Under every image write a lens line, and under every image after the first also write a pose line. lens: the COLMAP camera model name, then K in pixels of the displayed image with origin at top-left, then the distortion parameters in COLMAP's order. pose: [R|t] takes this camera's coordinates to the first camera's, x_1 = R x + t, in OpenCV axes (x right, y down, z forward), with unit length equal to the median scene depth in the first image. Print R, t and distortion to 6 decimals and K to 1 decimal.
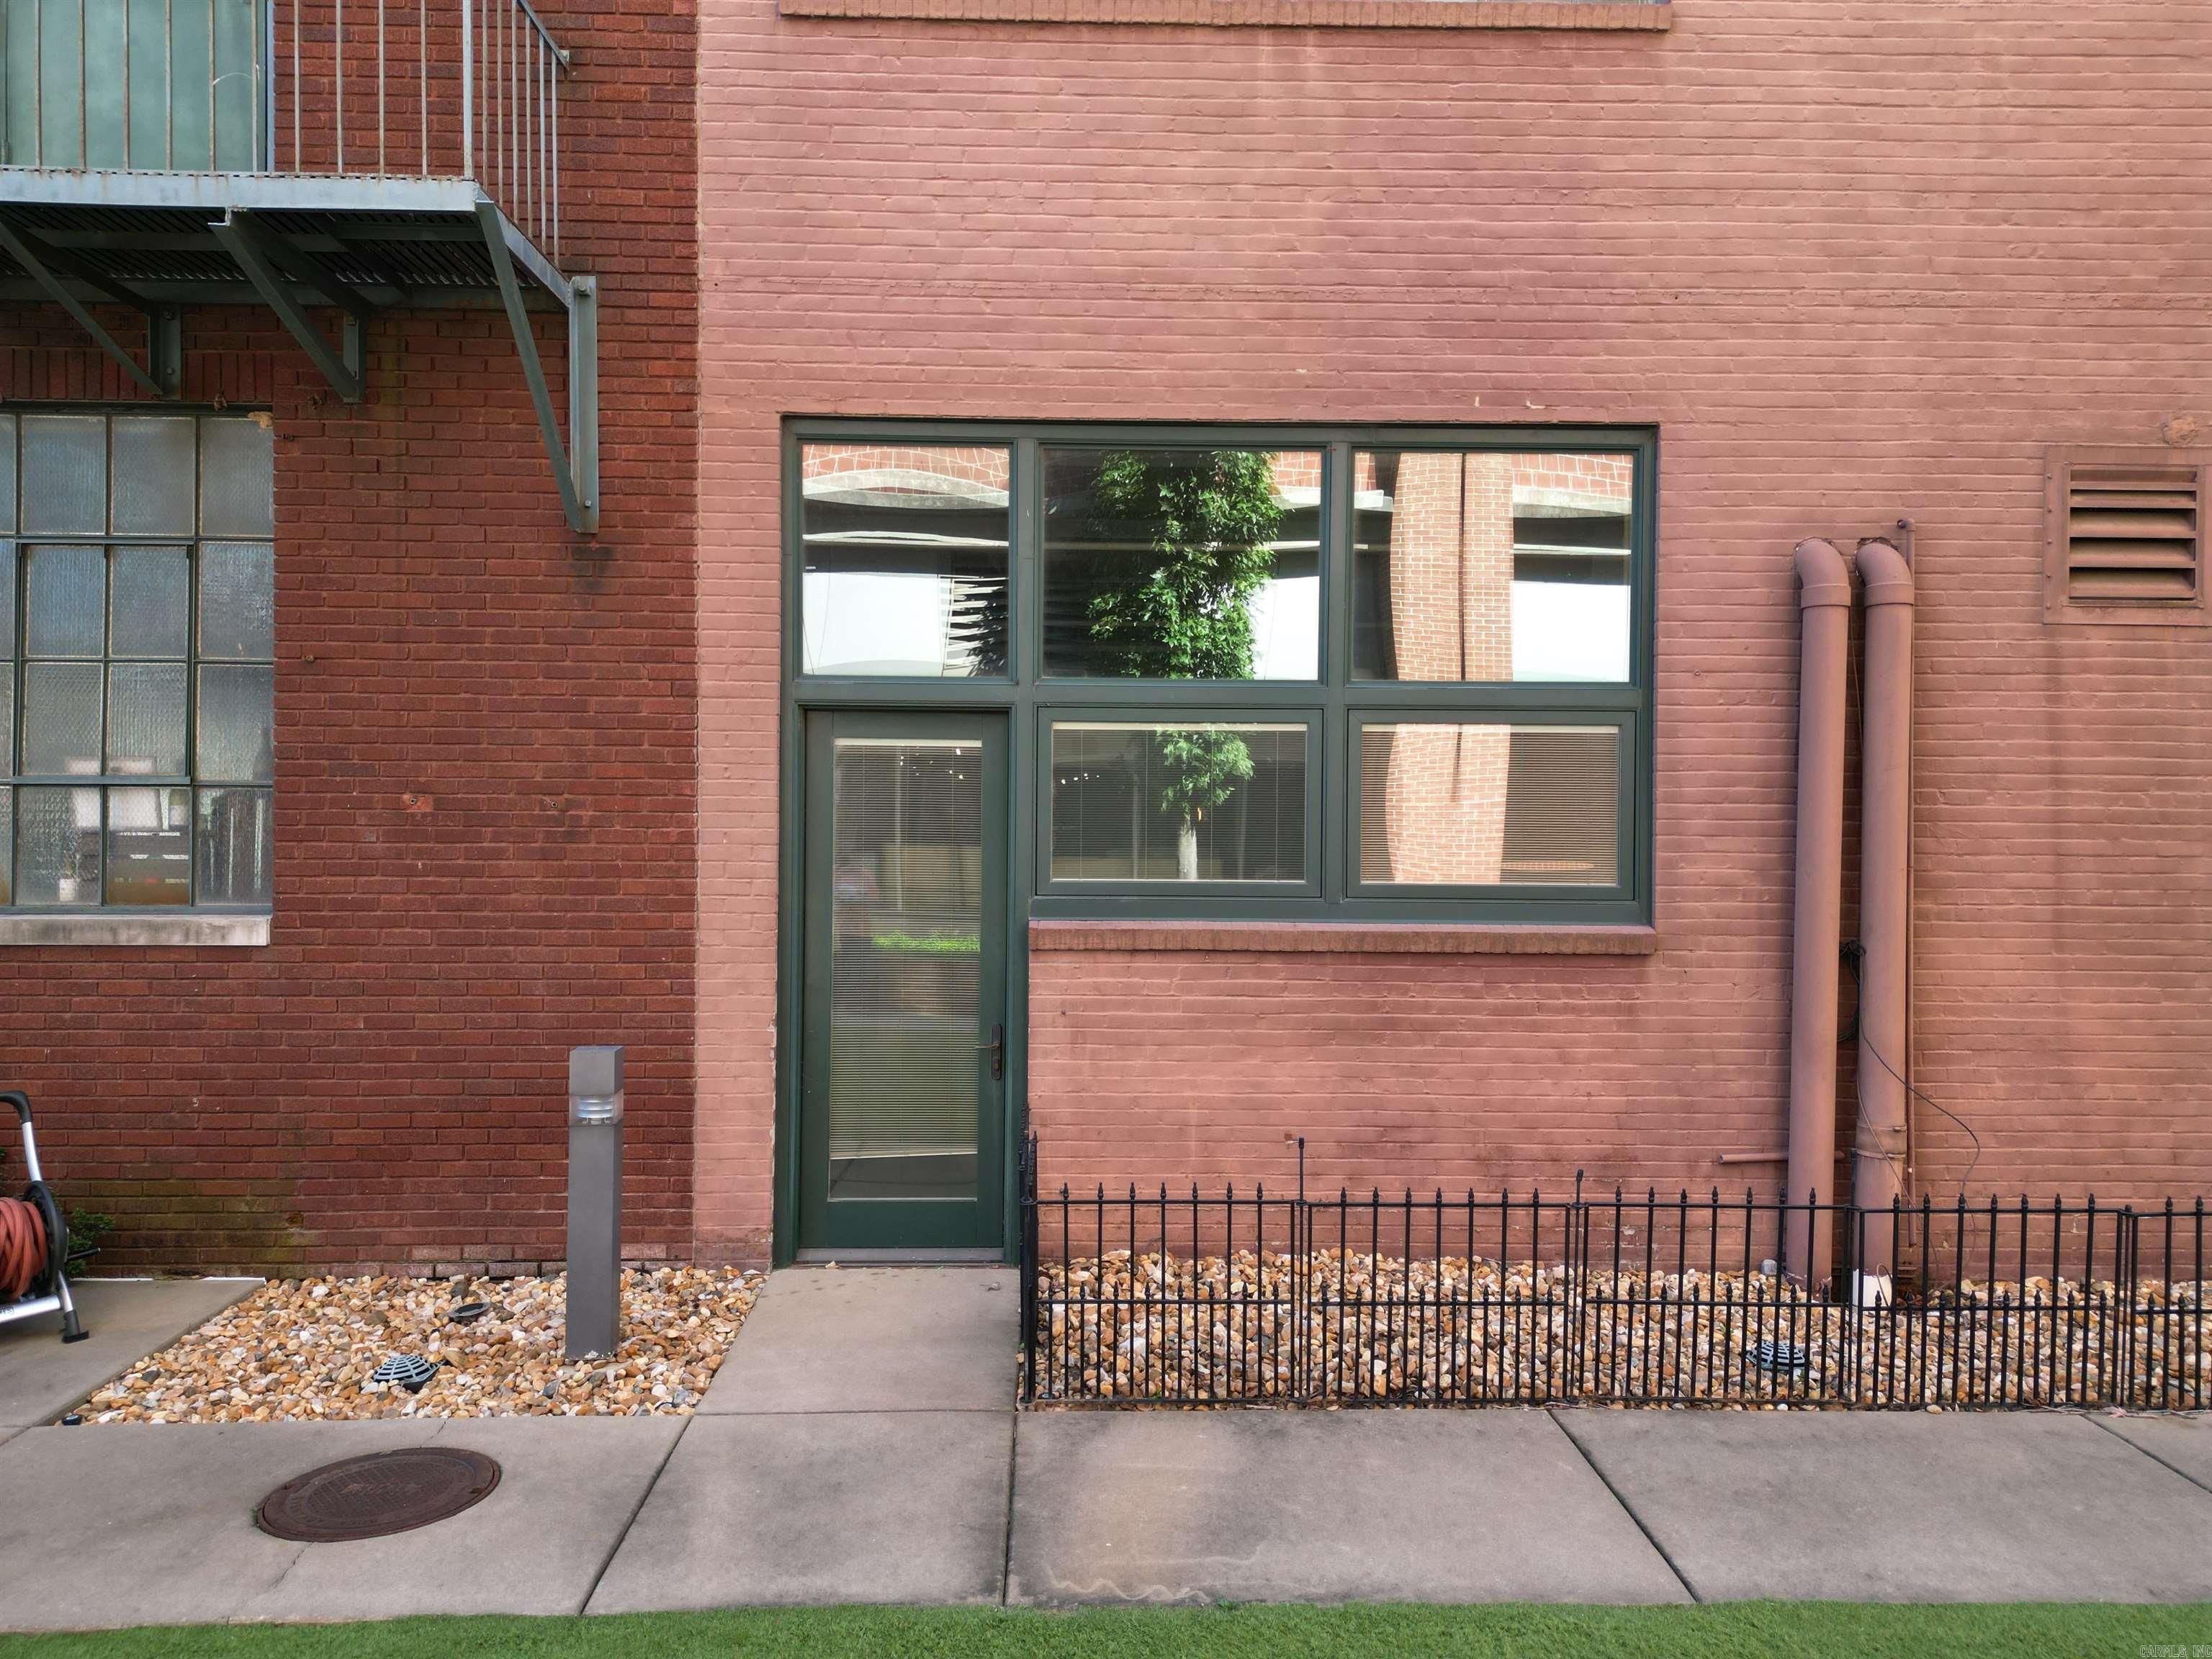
lens RADIAL K [[1548.2, 0, 1113.7], [0, 1548.2, 822.3], [0, 0, 1]] dist [0.067639, -0.051398]
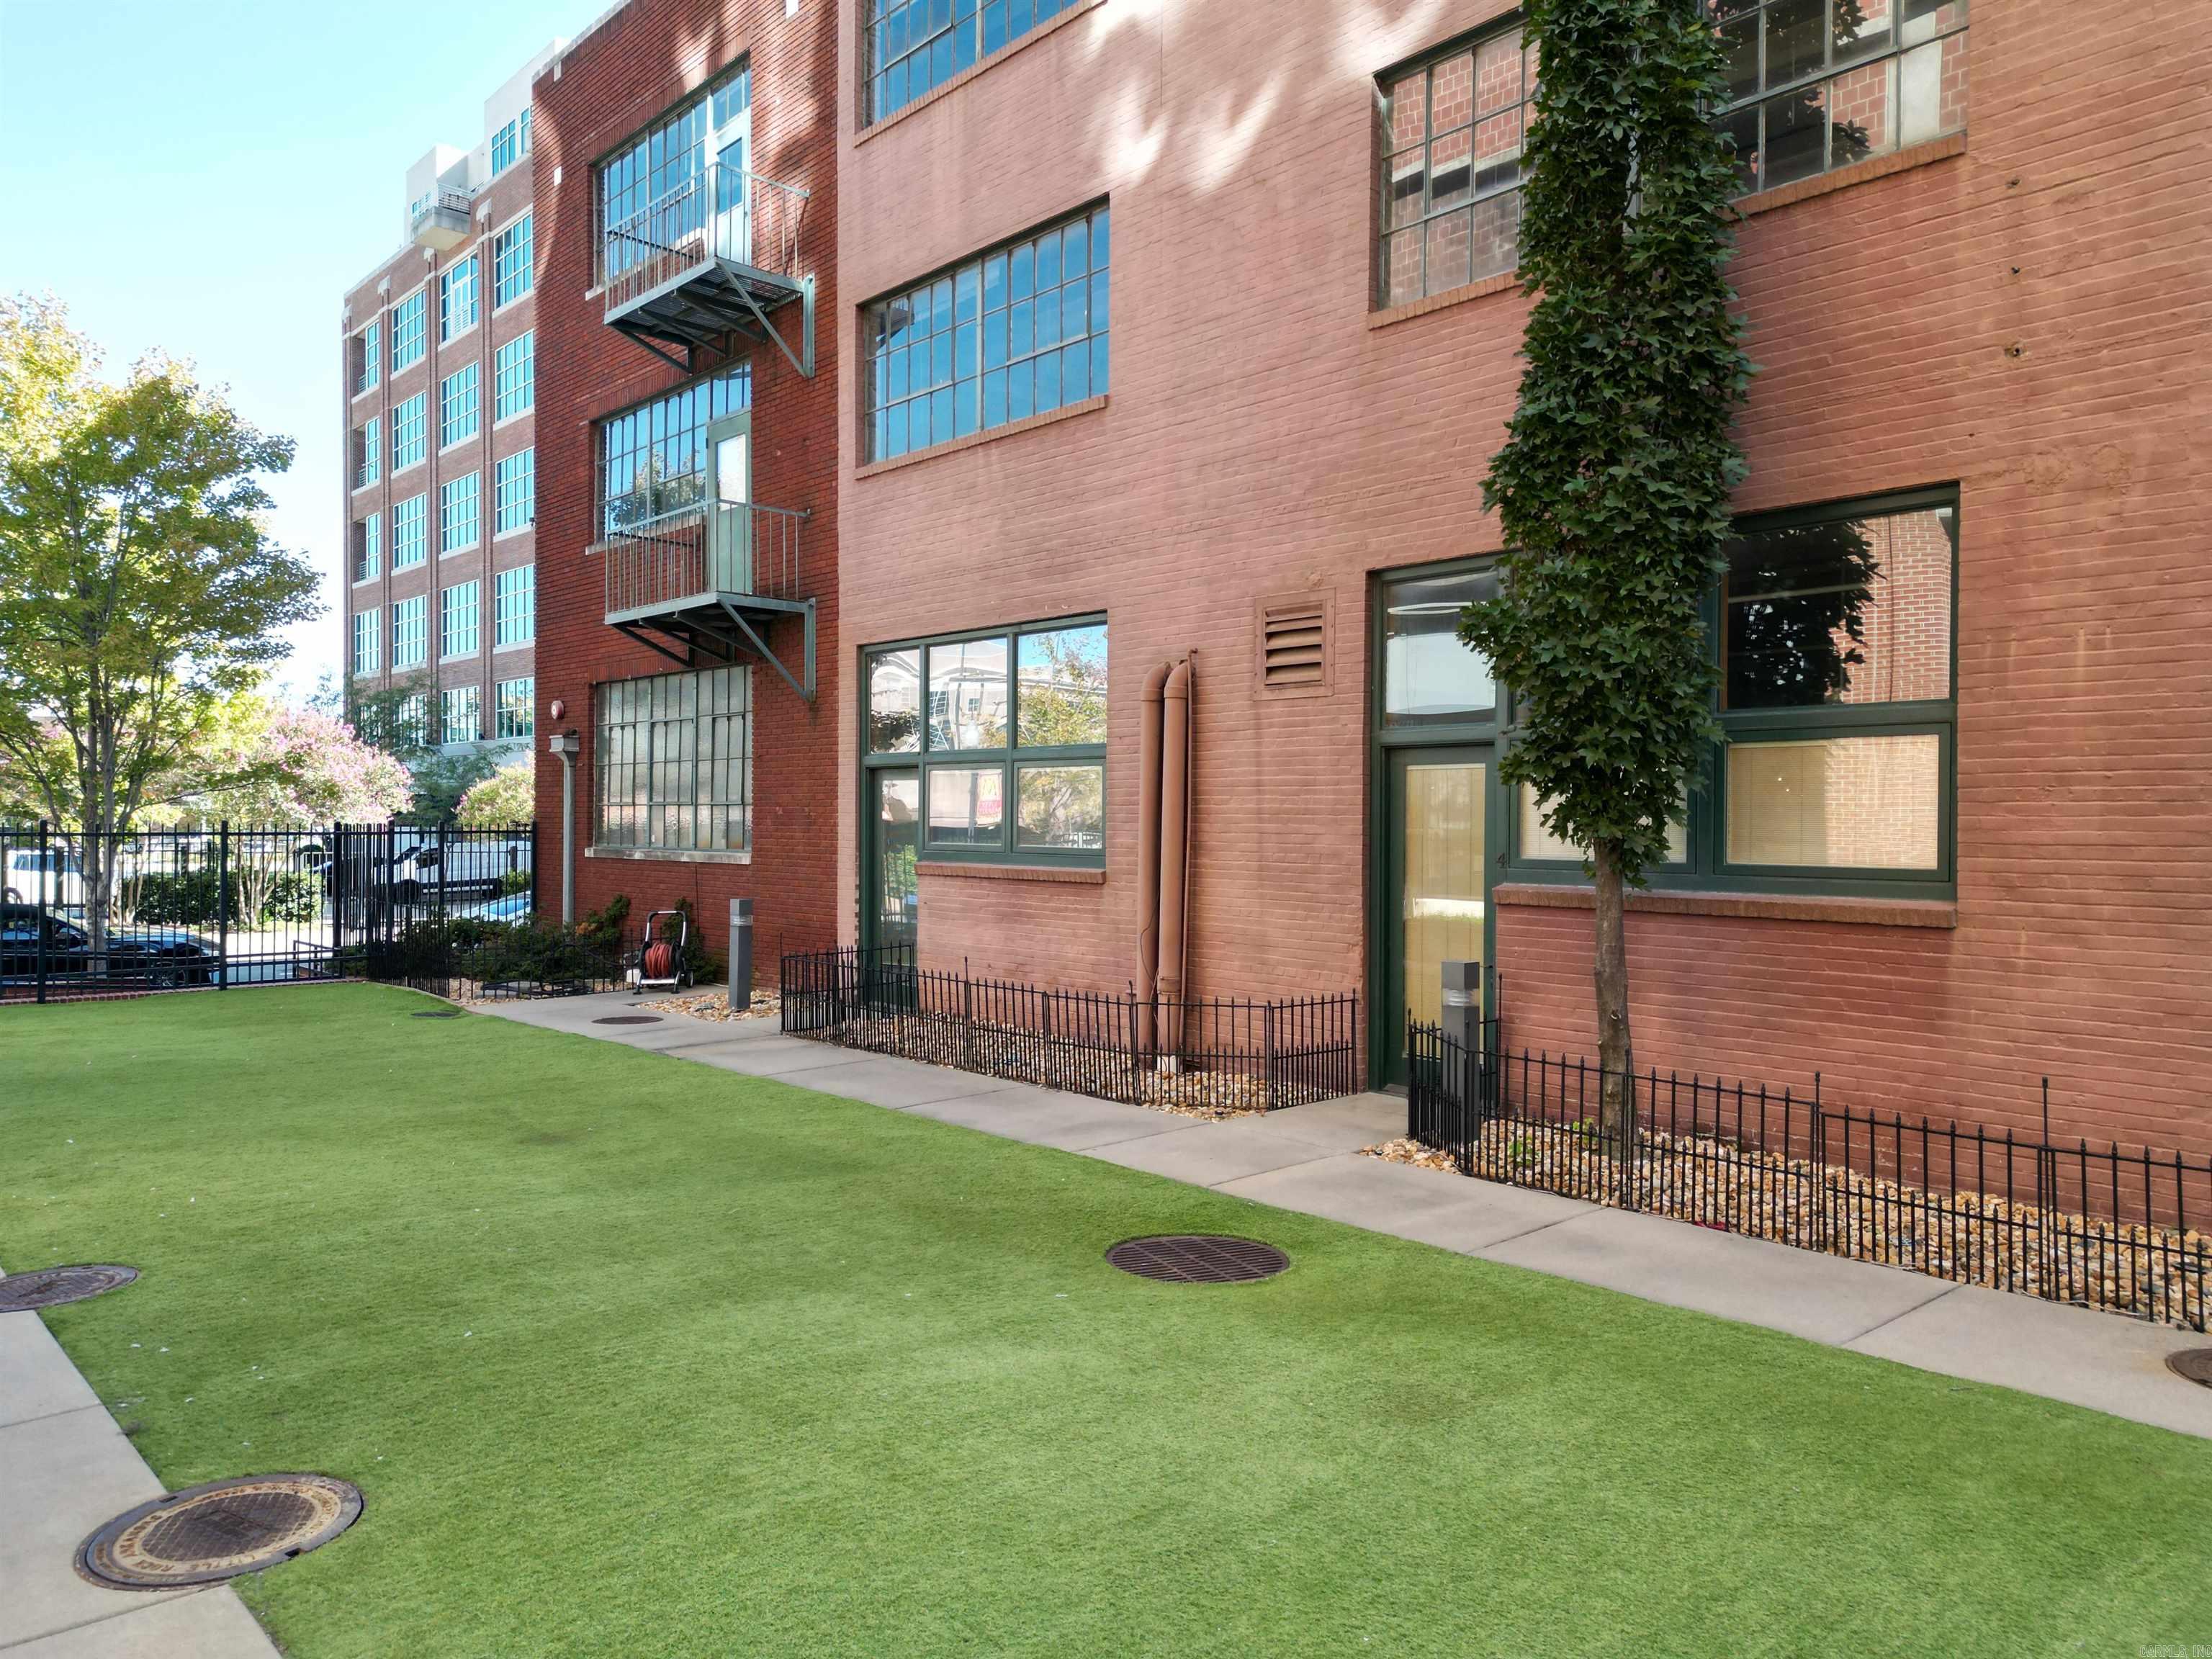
lens RADIAL K [[1548.2, 0, 1109.1], [0, 1548.2, 832.9], [0, 0, 1]] dist [0.067639, -0.051398]
pose [[0.648909, 0.002982, -0.760860, 1.806588], [-0.004374, 0.999990, 0.000188, 0.020895], [0.760853, 0.003206, 0.648916, -0.235972]]
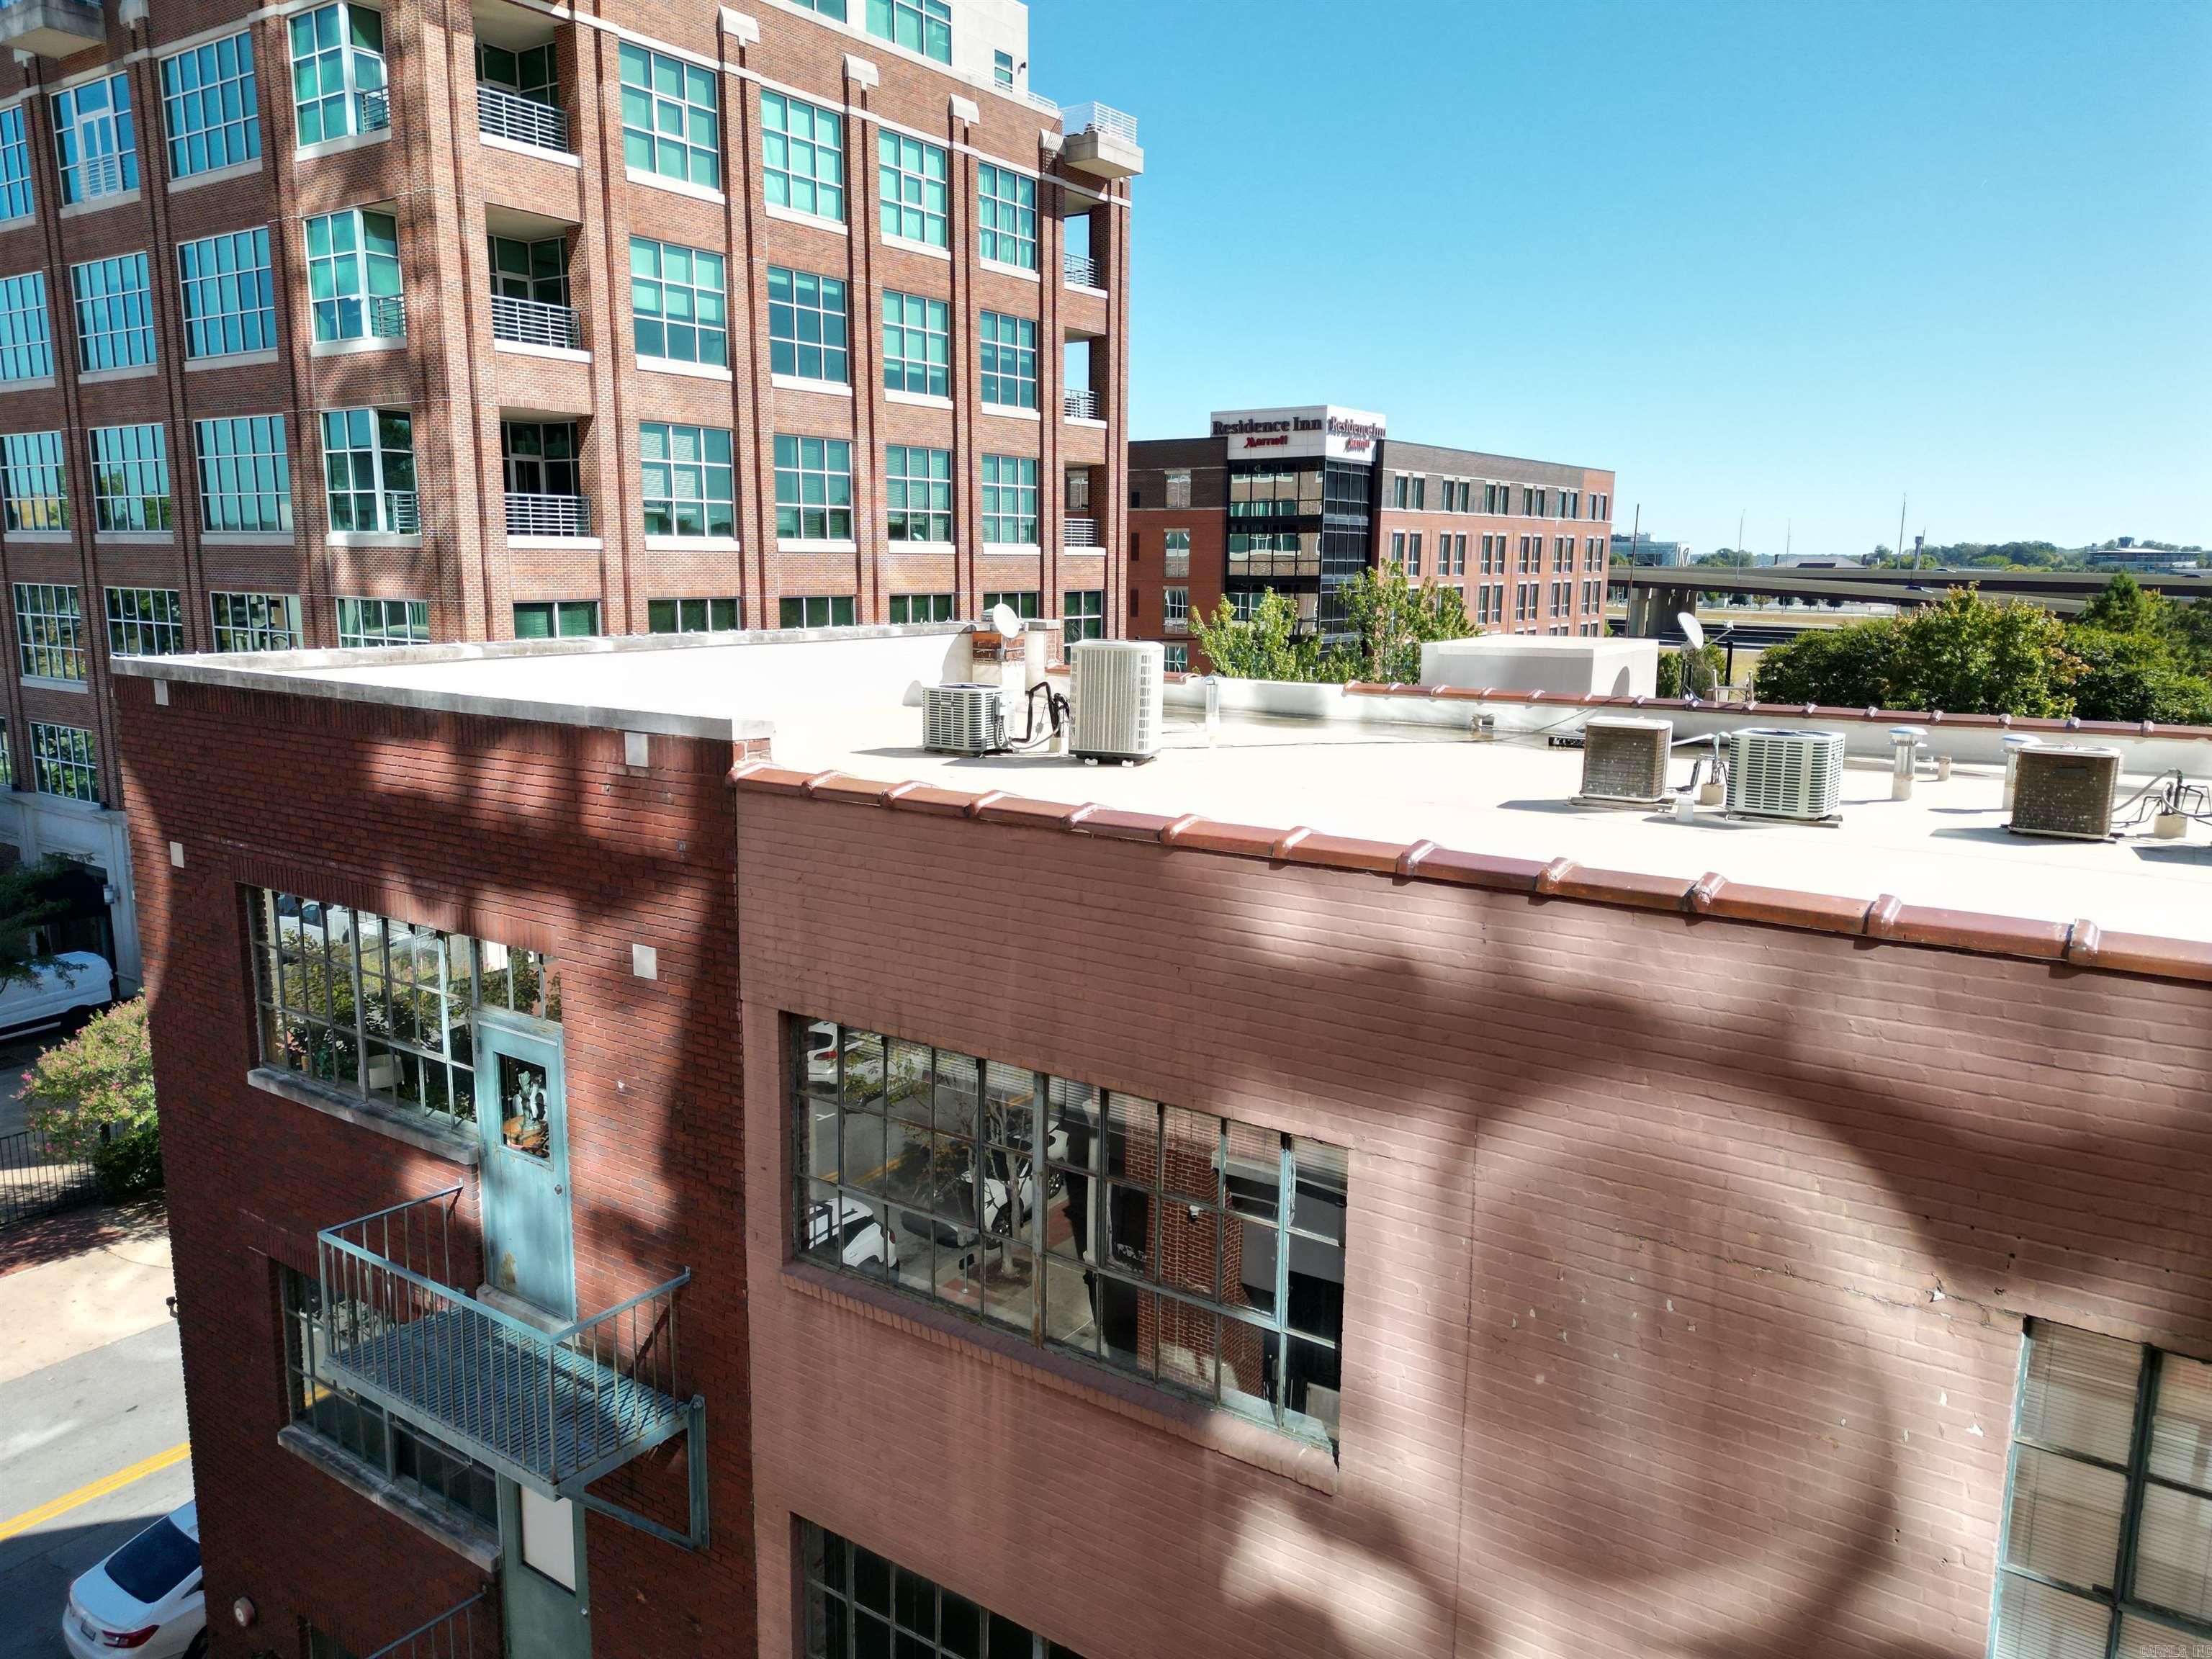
lens RADIAL K [[1548.2, 0, 1122.1], [0, 1548.2, 818.4], [0, 0, 1]] dist [0.067639, -0.051398]
pose [[0.806252, 0.097868, -0.583421, 0.836703], [-0.001903, 0.986644, 0.162878, -1.637110], [0.591569, -0.130210, 0.795670, 0.082422]]
